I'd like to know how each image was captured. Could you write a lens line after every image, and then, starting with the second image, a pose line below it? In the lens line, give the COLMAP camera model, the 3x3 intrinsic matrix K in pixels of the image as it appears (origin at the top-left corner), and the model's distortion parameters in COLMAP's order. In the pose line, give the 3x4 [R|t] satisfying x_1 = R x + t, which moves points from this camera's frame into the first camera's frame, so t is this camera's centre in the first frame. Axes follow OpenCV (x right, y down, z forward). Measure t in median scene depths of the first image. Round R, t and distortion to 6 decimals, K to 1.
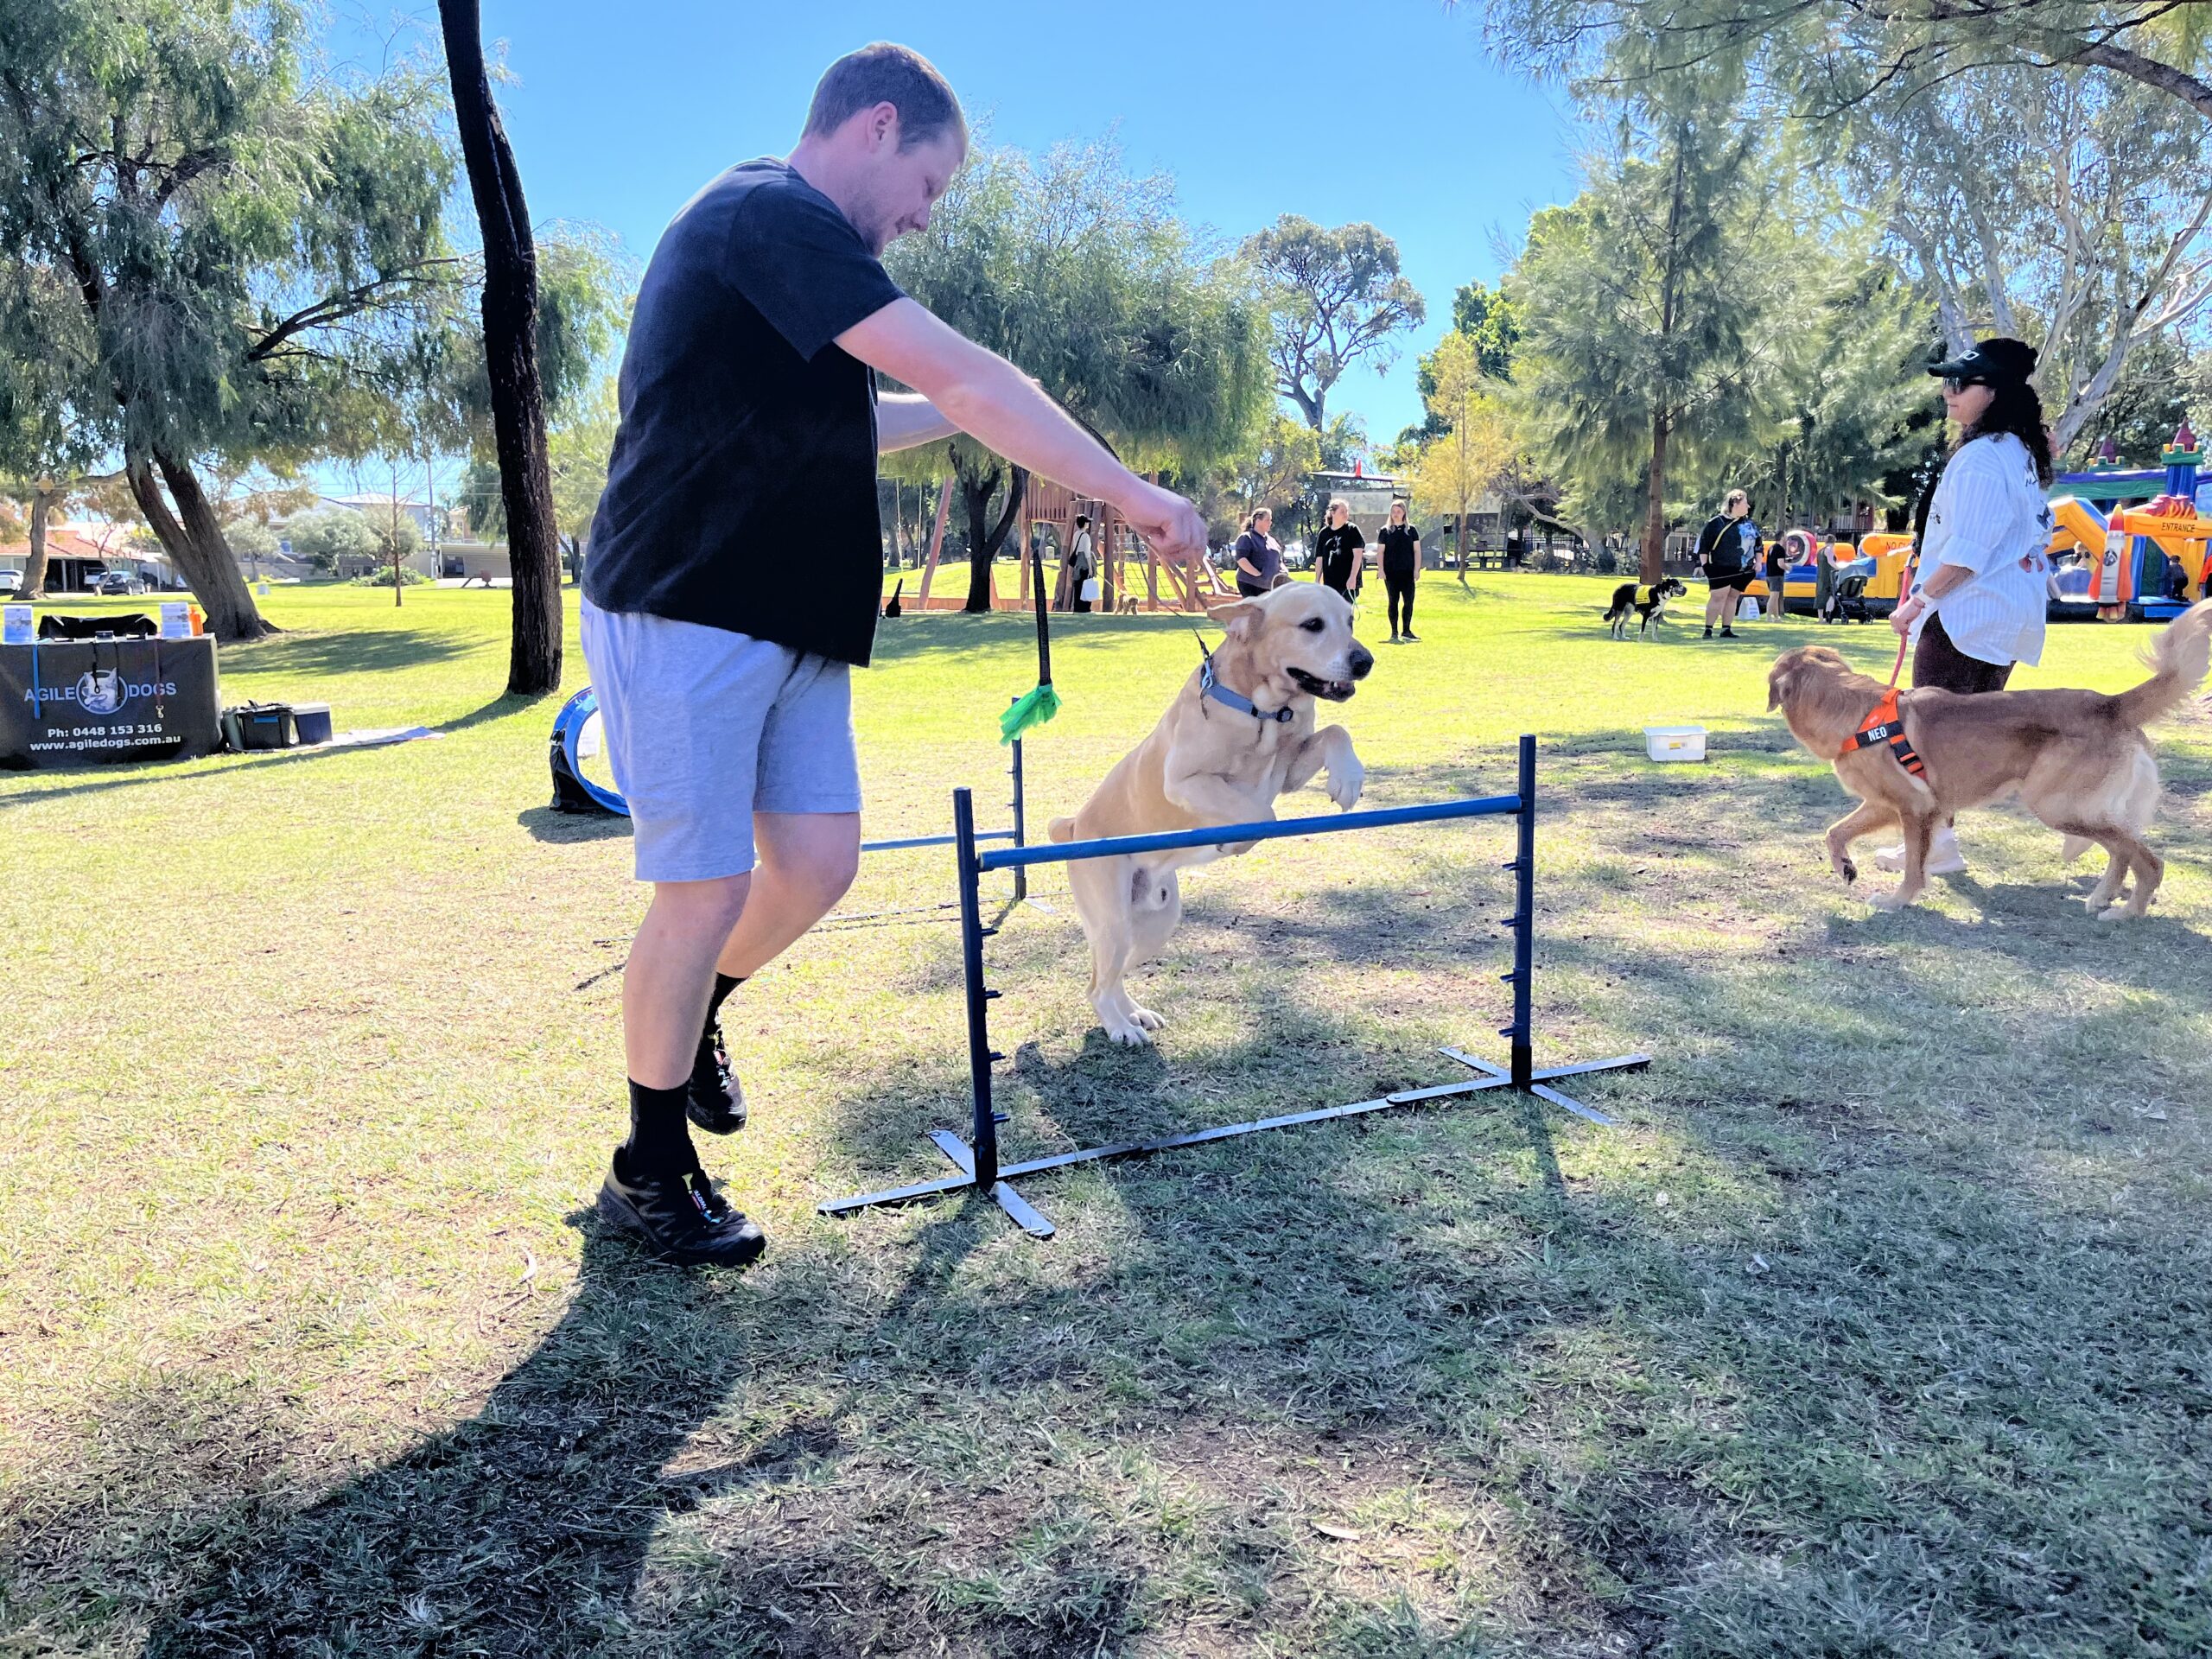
lens RADIAL K [[1690.0, 0, 1114.1], [0, 1690.0, 845.5], [0, 0, 1]] dist [0.060566, -0.083266]
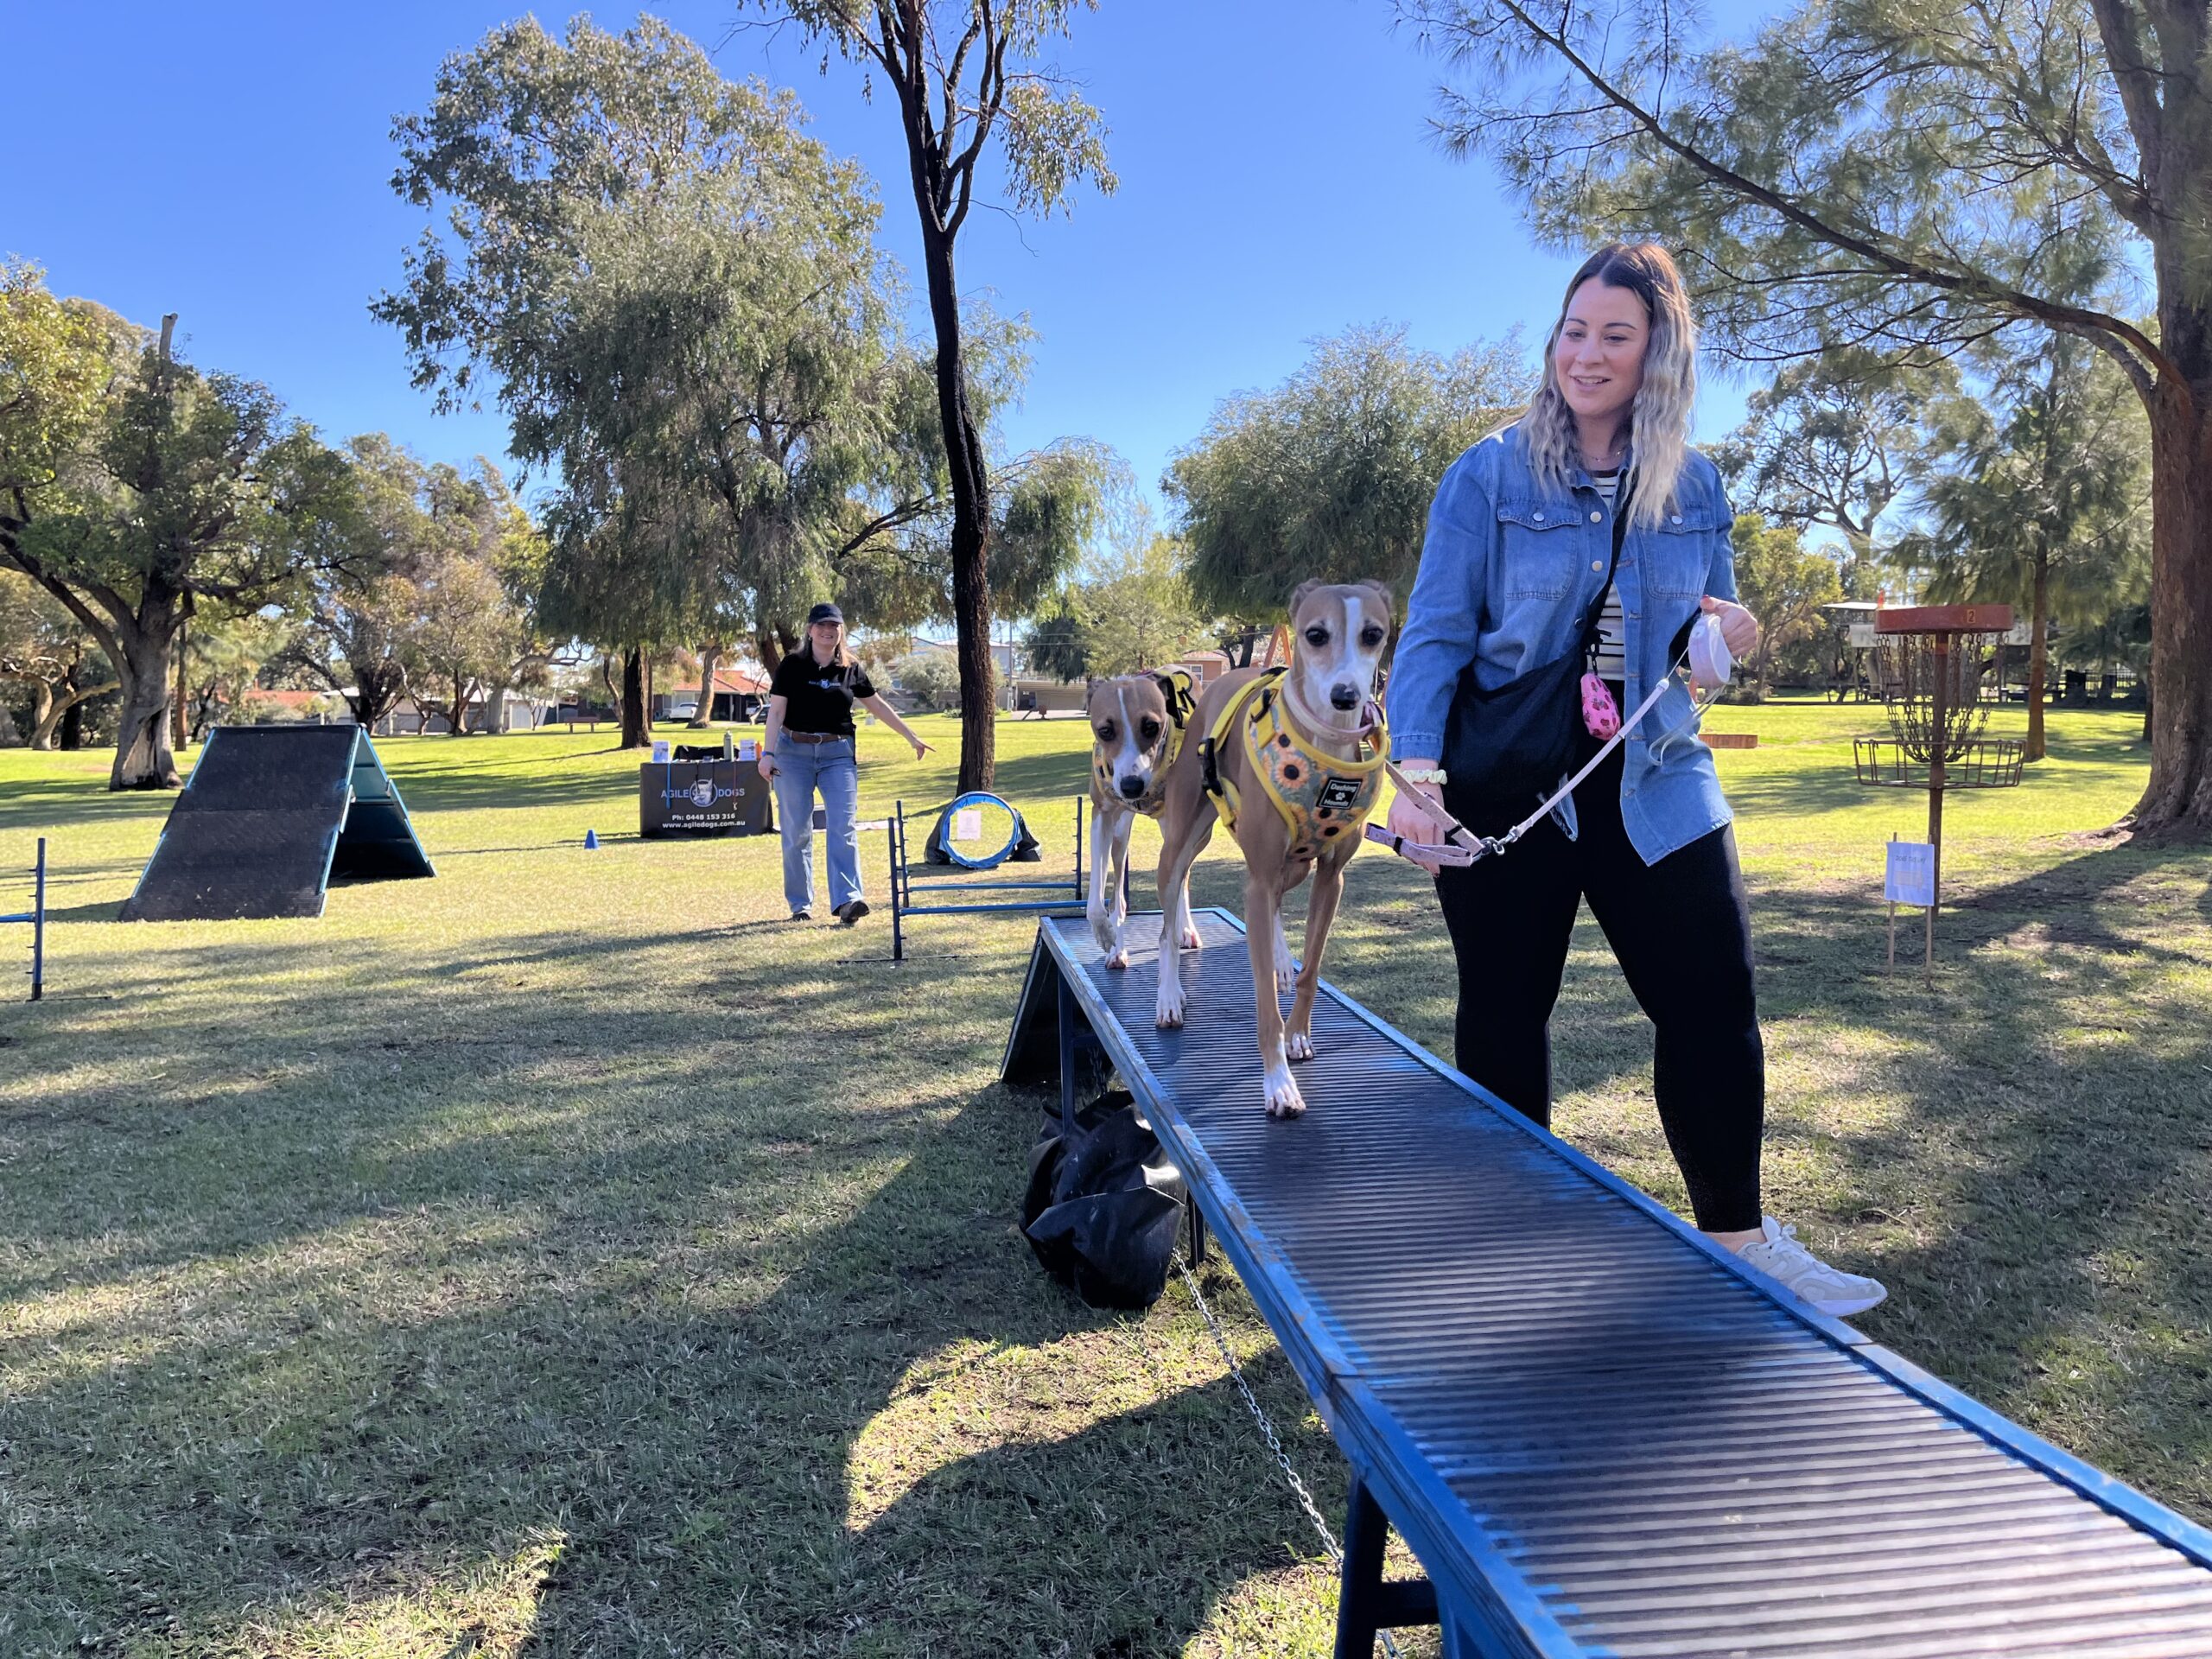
lens RADIAL K [[1690.0, 0, 1106.4], [0, 1690.0, 826.4], [0, 0, 1]] dist [0.060566, -0.083266]
pose [[0.946141, 0.023118, -0.322928, 0.123212], [-0.050727, 0.995713, -0.077342, 0.019945], [0.319756, 0.089557, 0.943258, -0.166850]]
